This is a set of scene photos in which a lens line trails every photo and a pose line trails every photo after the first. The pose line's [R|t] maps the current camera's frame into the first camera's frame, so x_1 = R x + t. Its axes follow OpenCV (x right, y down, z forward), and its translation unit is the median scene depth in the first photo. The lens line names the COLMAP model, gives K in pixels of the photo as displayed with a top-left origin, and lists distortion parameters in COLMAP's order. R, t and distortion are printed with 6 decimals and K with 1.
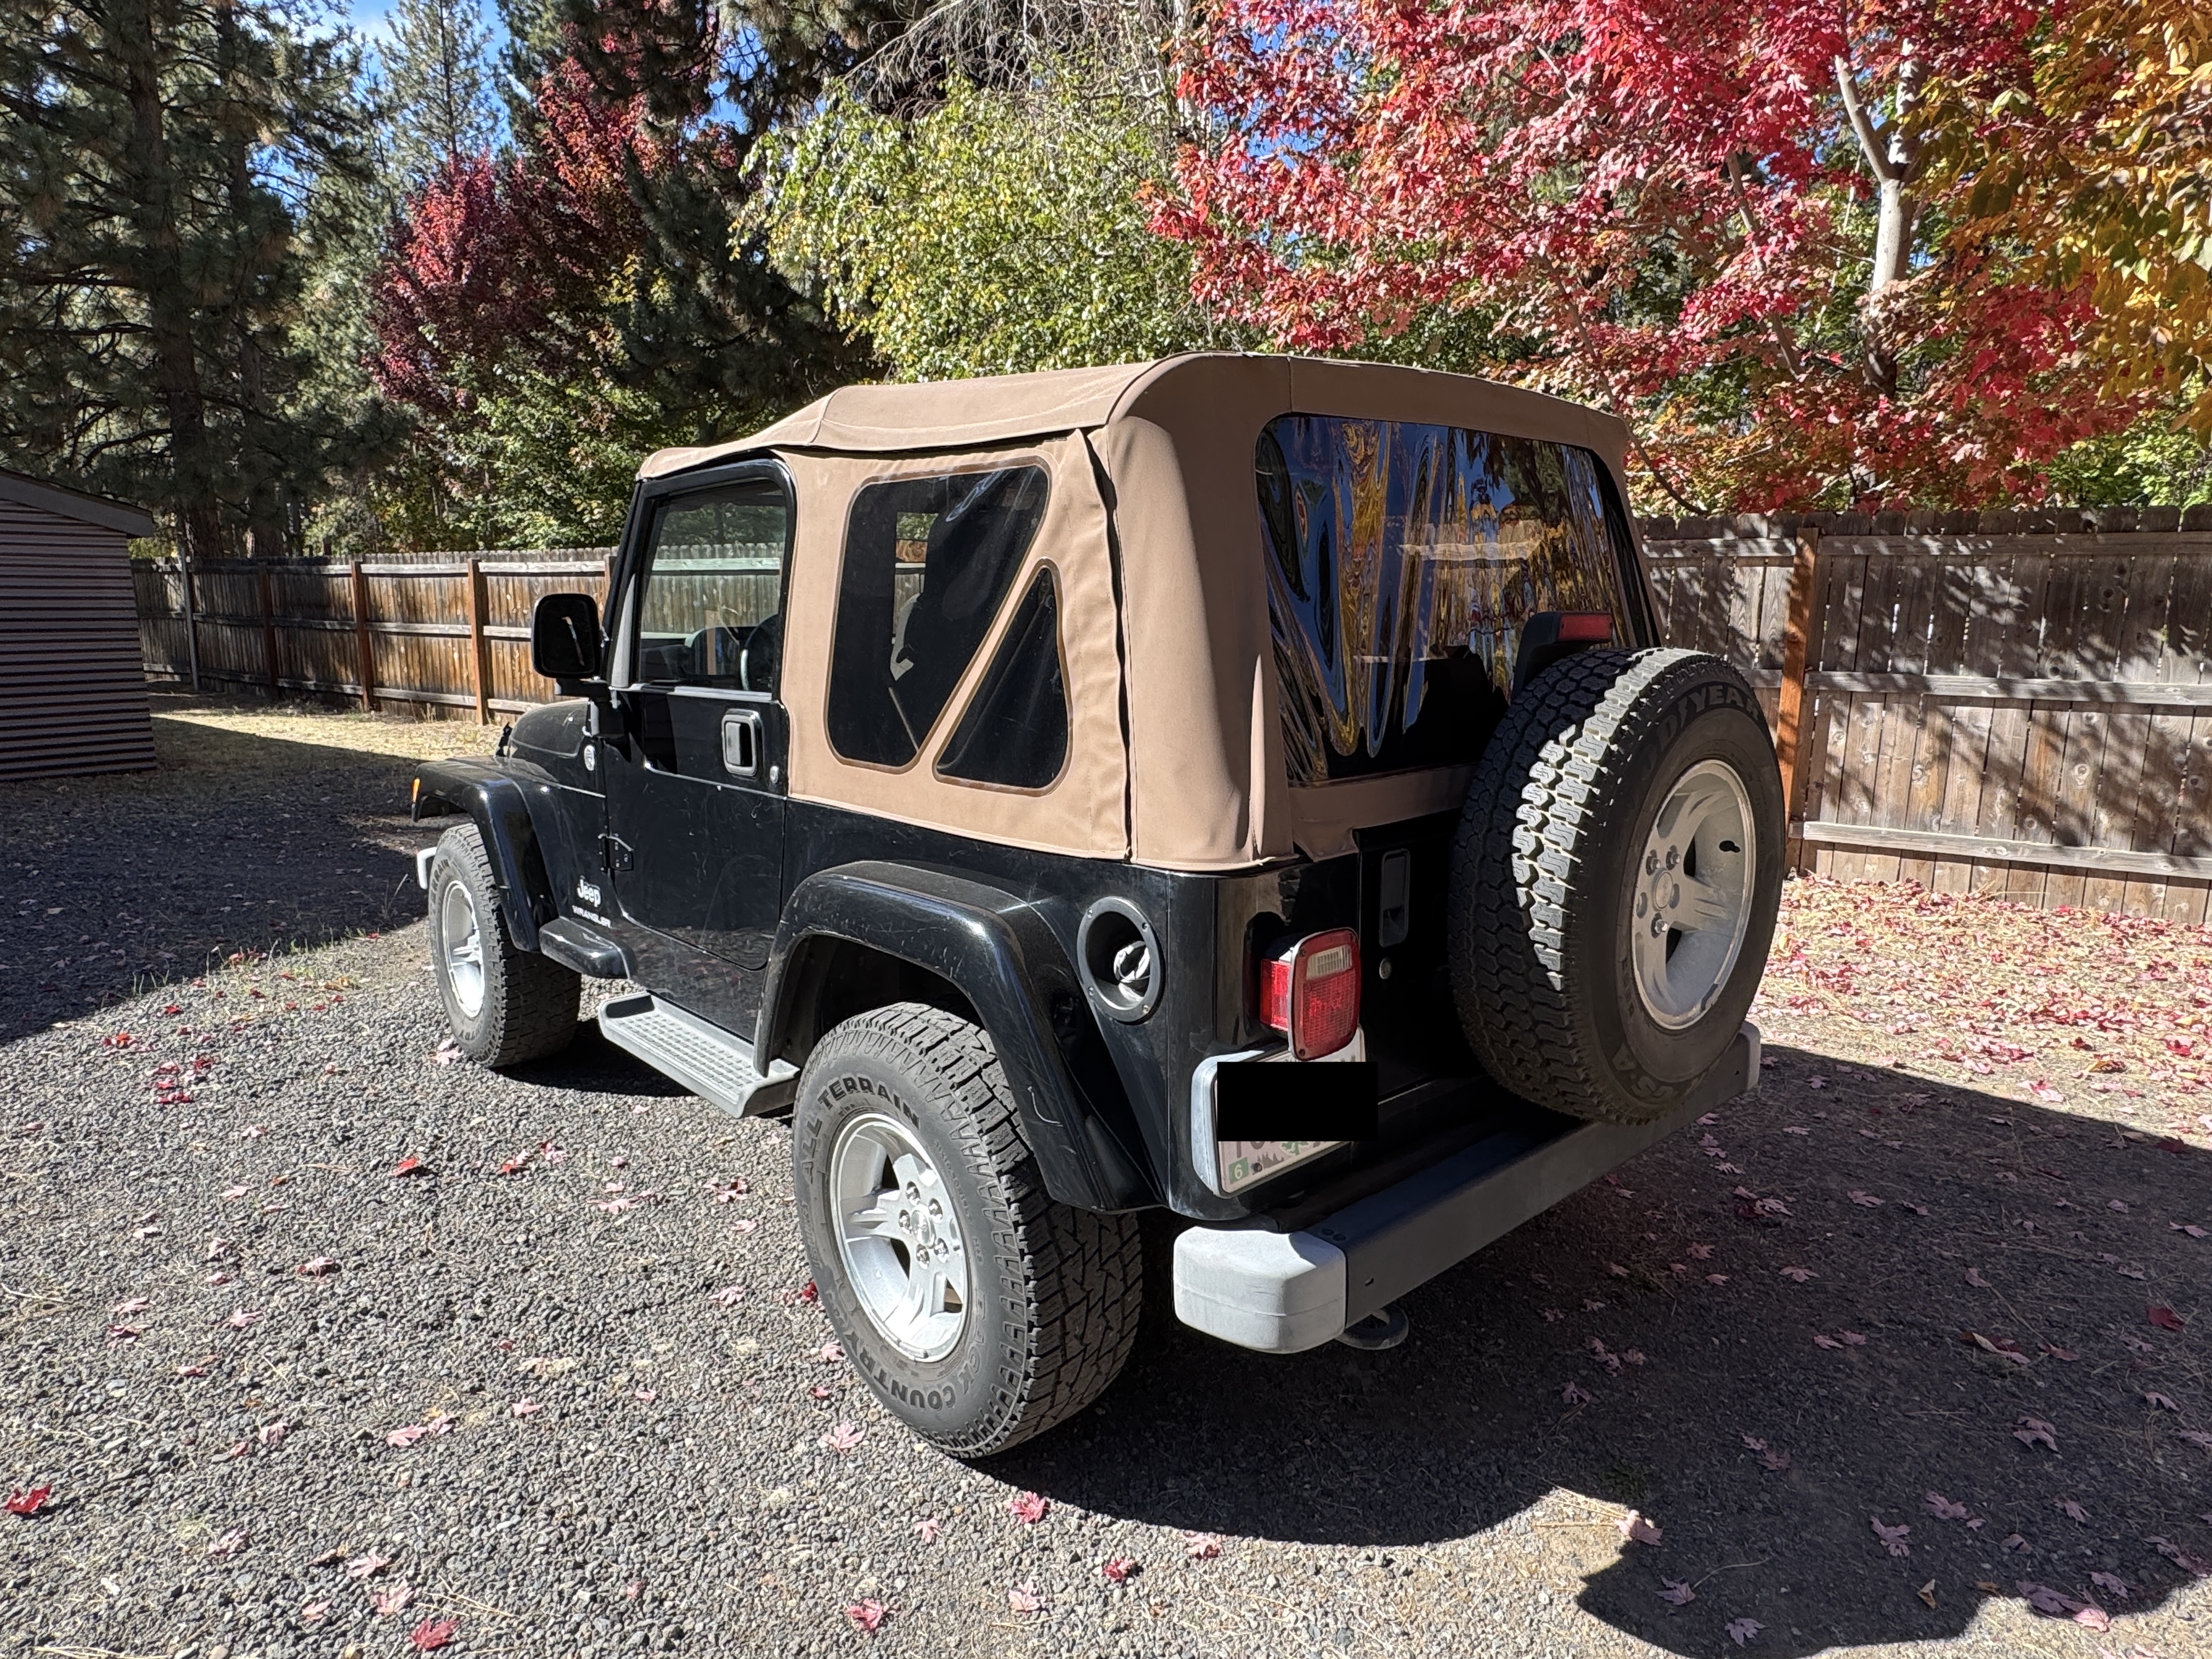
lens RADIAL K [[1301.6, 0, 1085.5], [0, 1301.6, 819.3], [0, 0, 1]] dist [-0.010484, 0.001732]
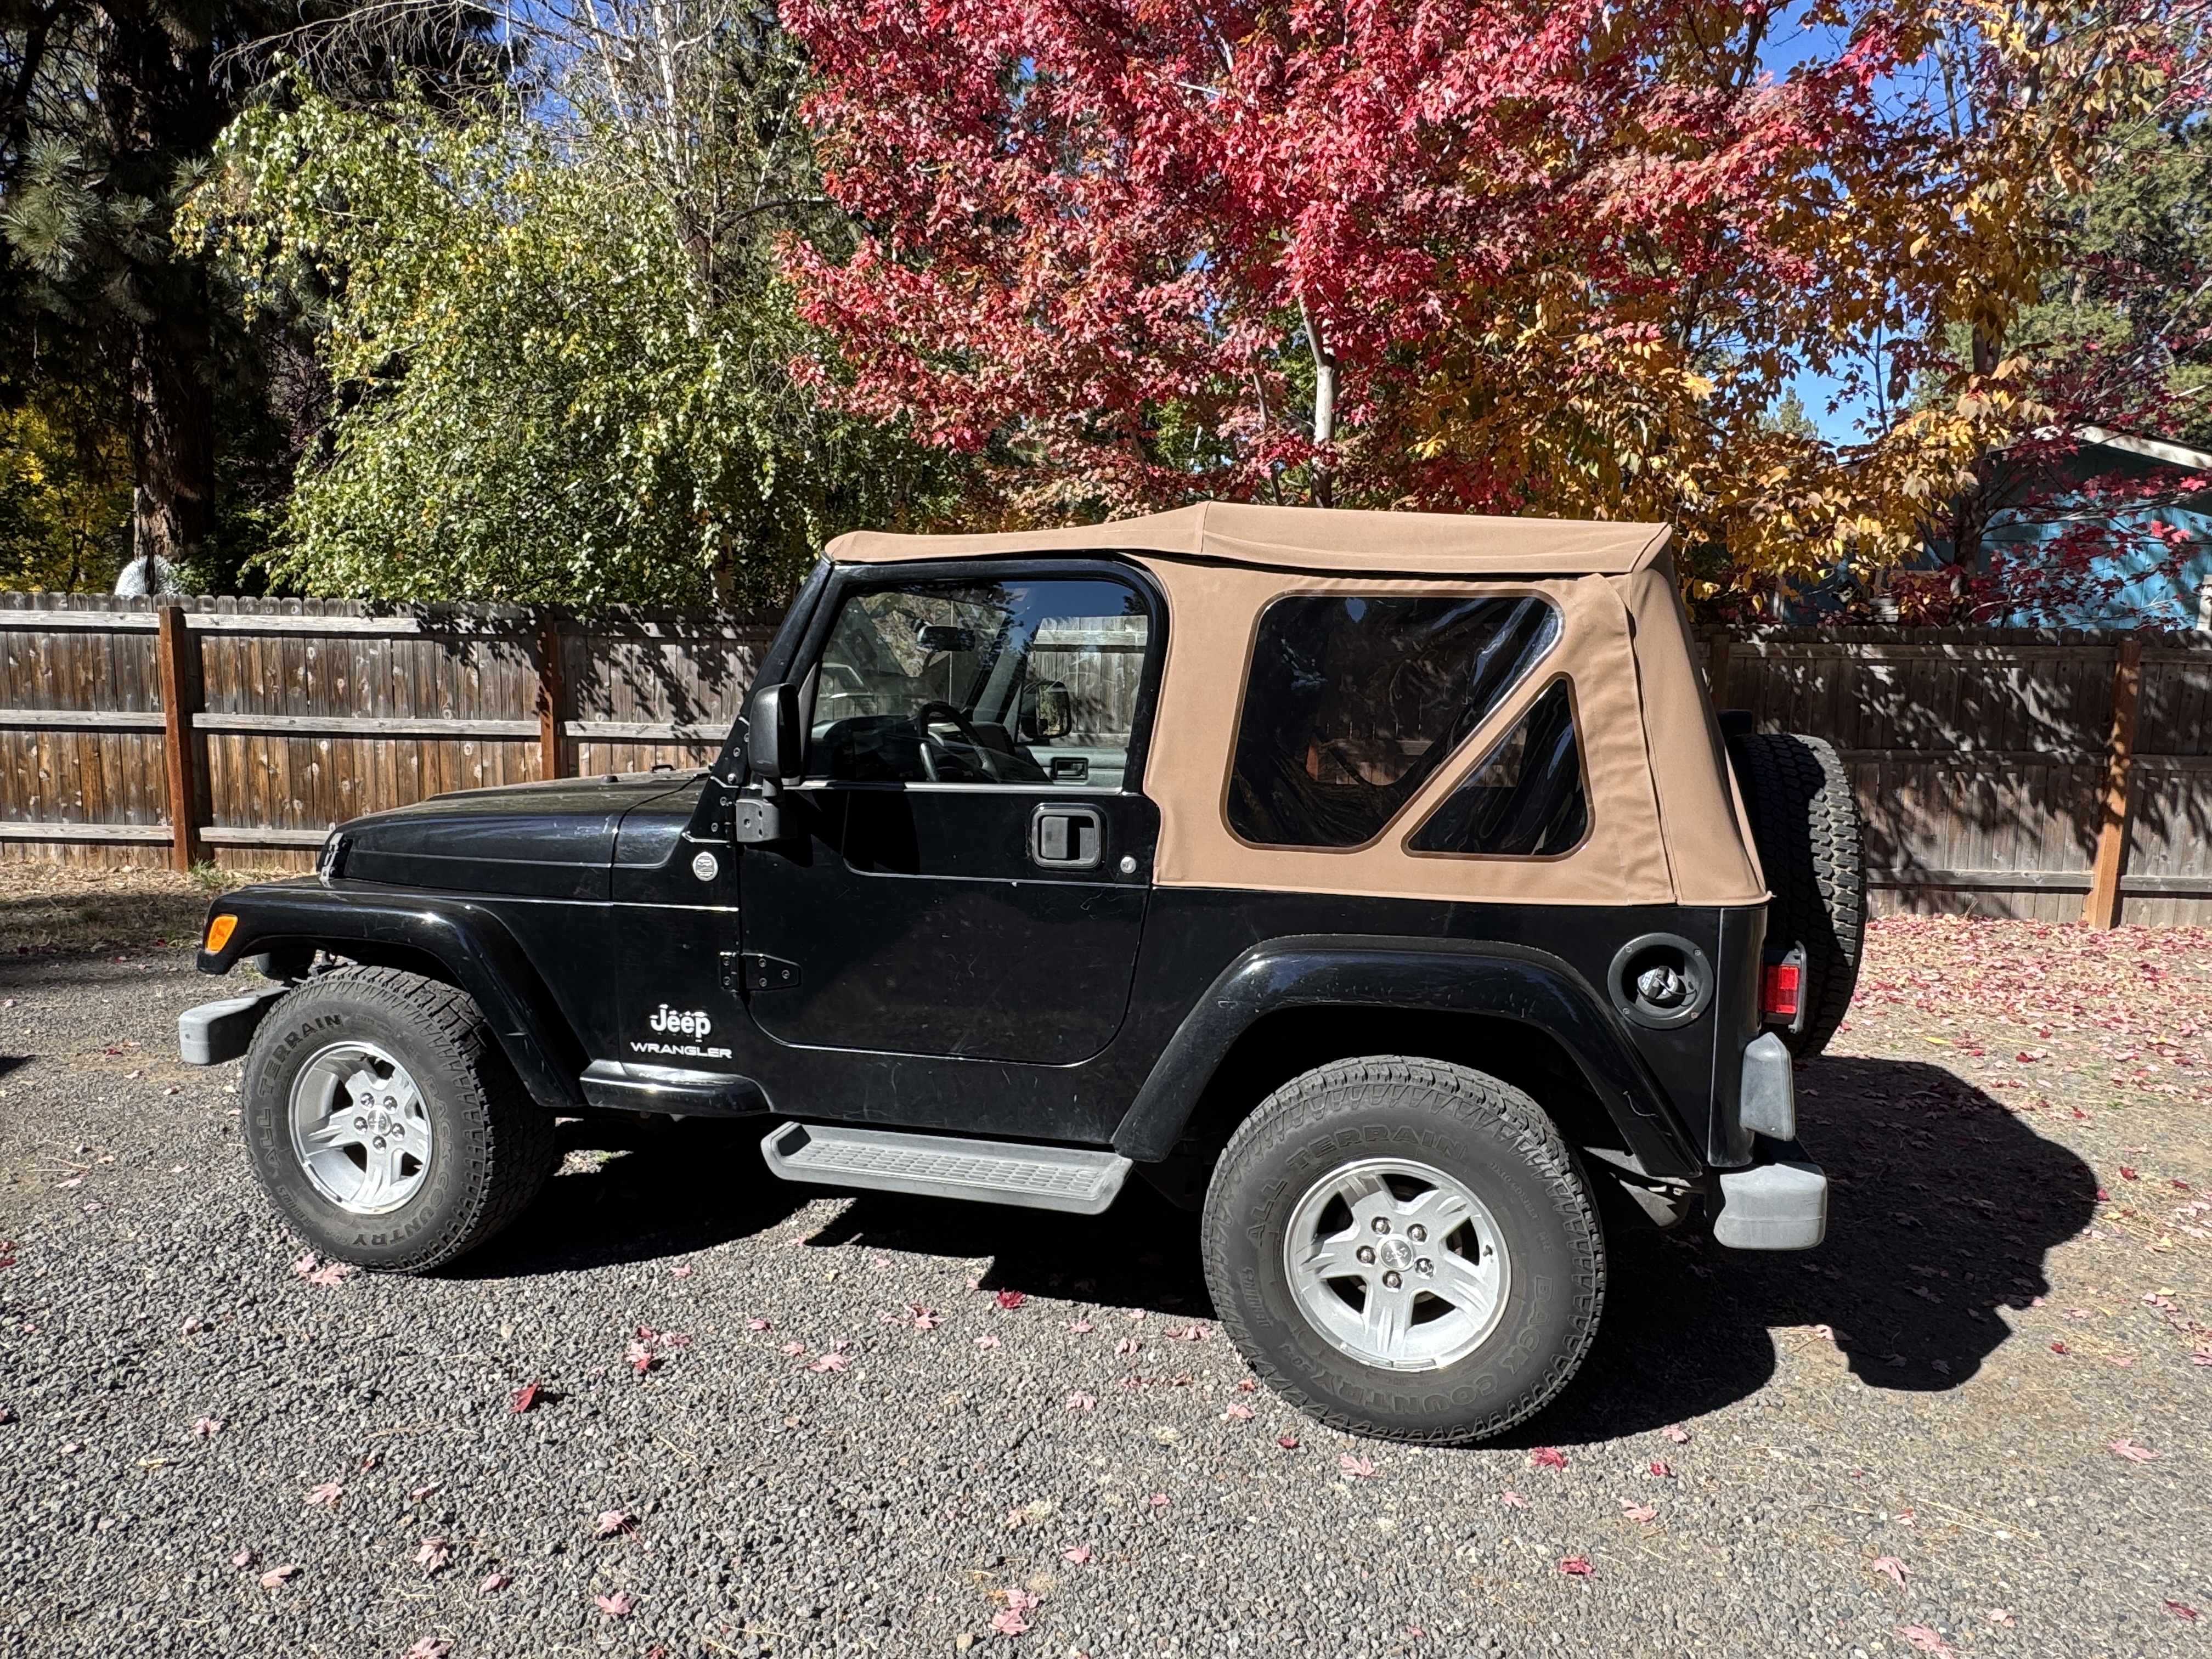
lens RADIAL K [[1301.6, 0, 1106.0], [0, 1301.6, 818.6], [0, 0, 1]] dist [-0.010484, 0.001732]
pose [[0.831342, -0.048564, 0.553635, -0.382644], [0.076516, 0.996690, -0.027469, -0.020521], [-0.550468, 0.065198, 0.832306, 0.072712]]
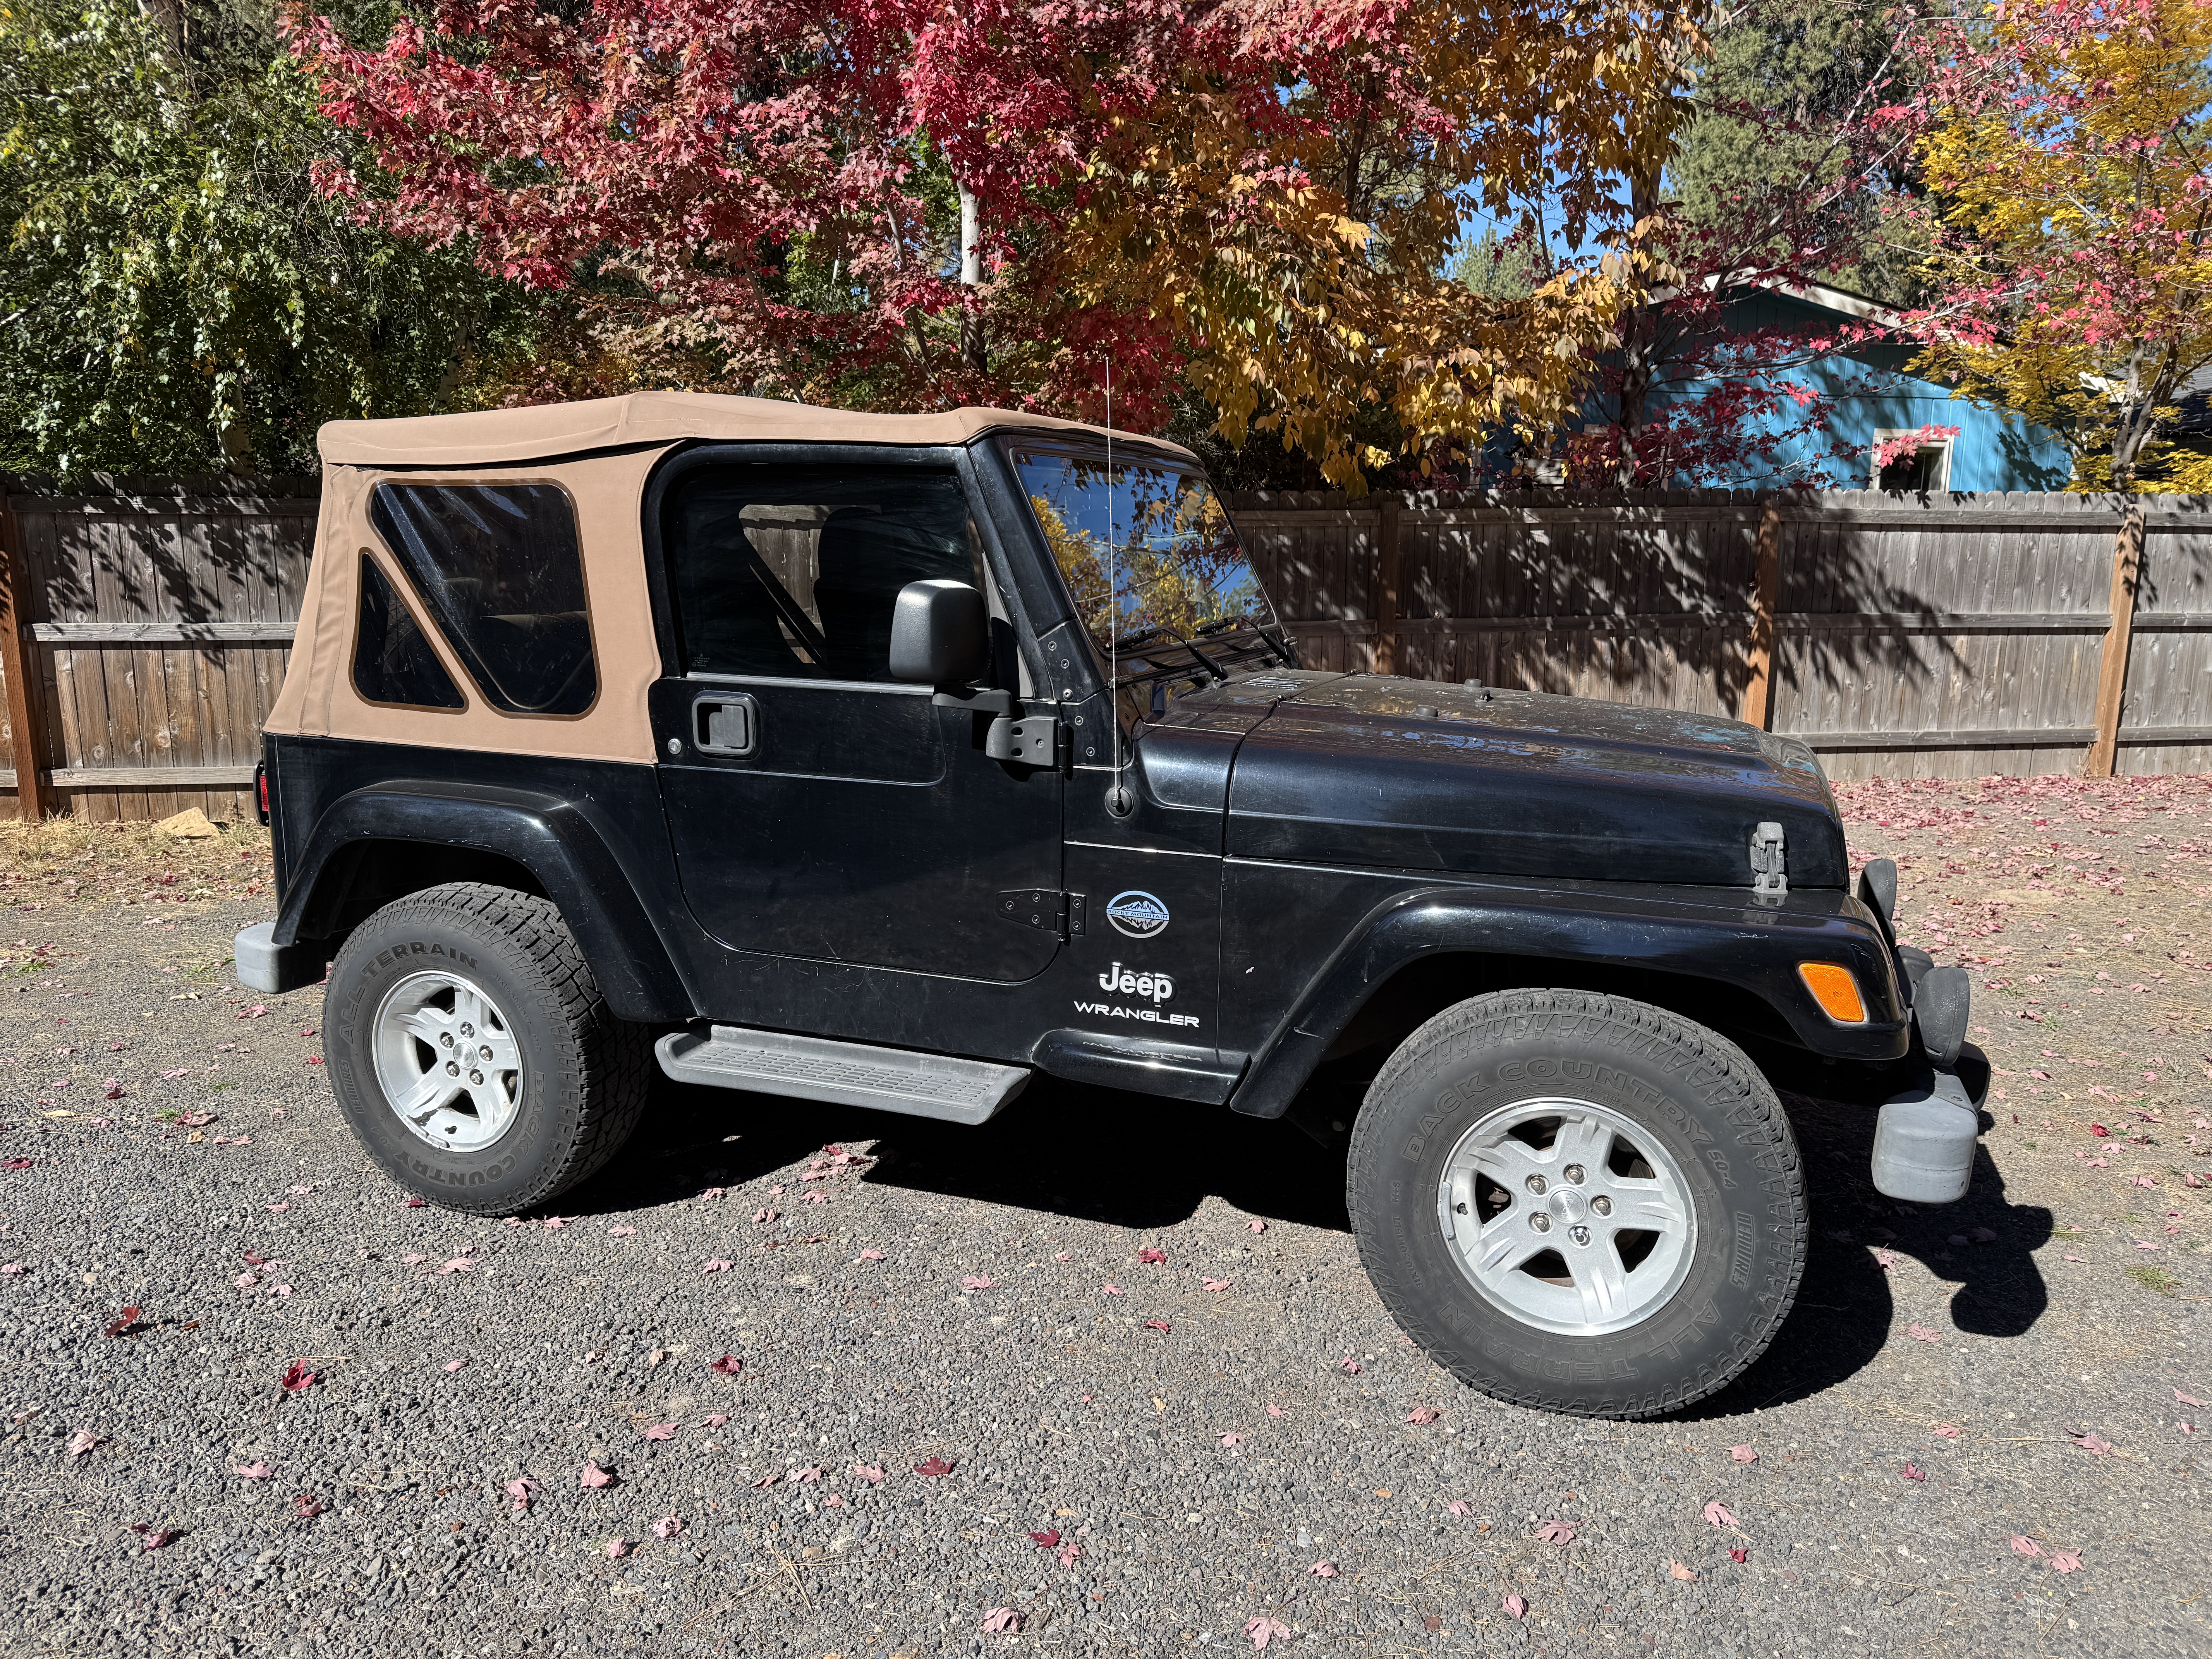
lens RADIAL K [[1561.4, 0, 1113.5], [0, 1561.4, 809.0], [0, 0, 1]] dist [0.027561, -0.038333]
pose [[0.686216, -0.120530, 0.717343, -0.440464], [0.120397, 0.991394, 0.051403, -0.006202], [-0.717365, 0.051092, 0.694822, -0.043707]]
